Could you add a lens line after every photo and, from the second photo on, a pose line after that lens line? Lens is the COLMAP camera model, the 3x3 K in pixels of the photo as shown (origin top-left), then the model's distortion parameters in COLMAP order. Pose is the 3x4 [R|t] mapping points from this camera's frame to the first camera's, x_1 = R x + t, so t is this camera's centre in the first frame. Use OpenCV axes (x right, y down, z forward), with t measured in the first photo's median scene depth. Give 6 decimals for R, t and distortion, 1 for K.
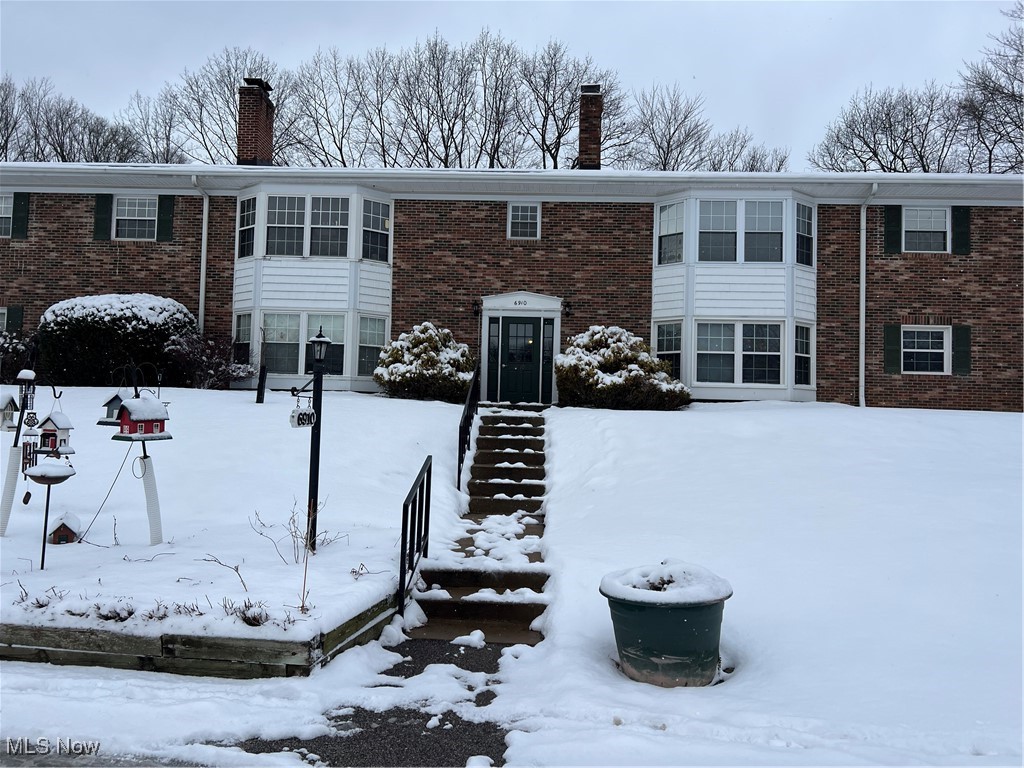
lens RADIAL K [[748.5, 0, 512.0], [0, 748.5, 384.0], [0, 0, 1]] dist [0.069408, -0.057255]
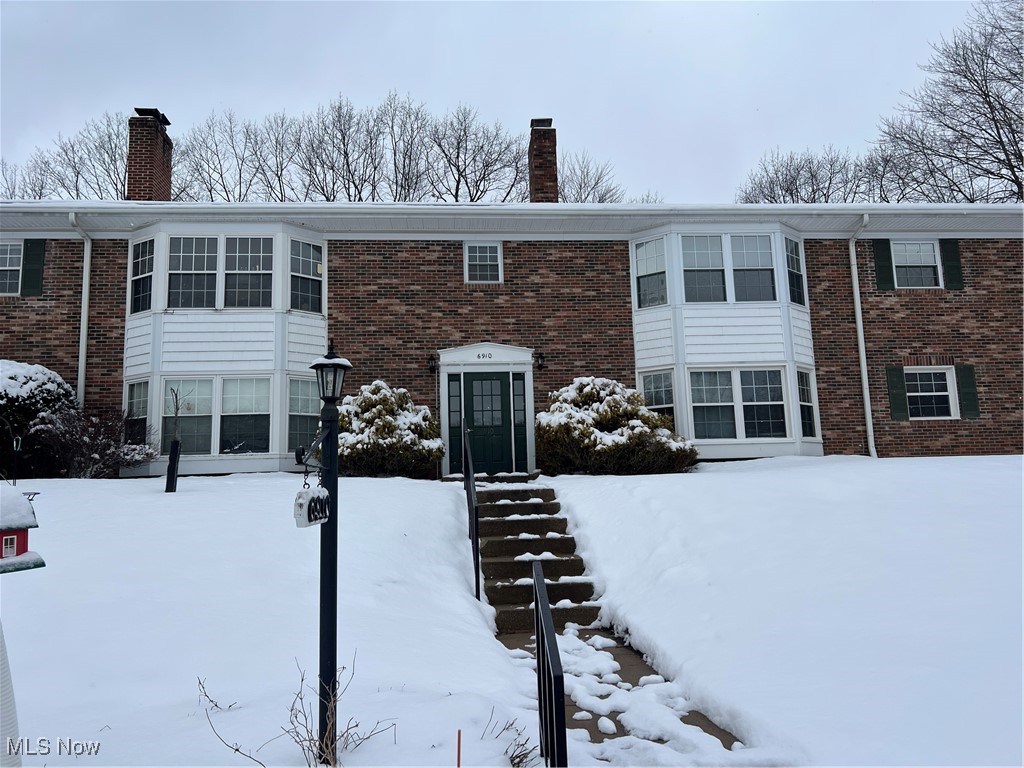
lens RADIAL K [[748.5, 0, 512.0], [0, 748.5, 384.0], [0, 0, 1]] dist [0.069408, -0.057255]
pose [[0.990210, -0.037549, 0.134443, -0.074721], [0.050603, 0.994187, -0.095039, 0.005675], [-0.130093, 0.100912, 0.986353, 0.164519]]
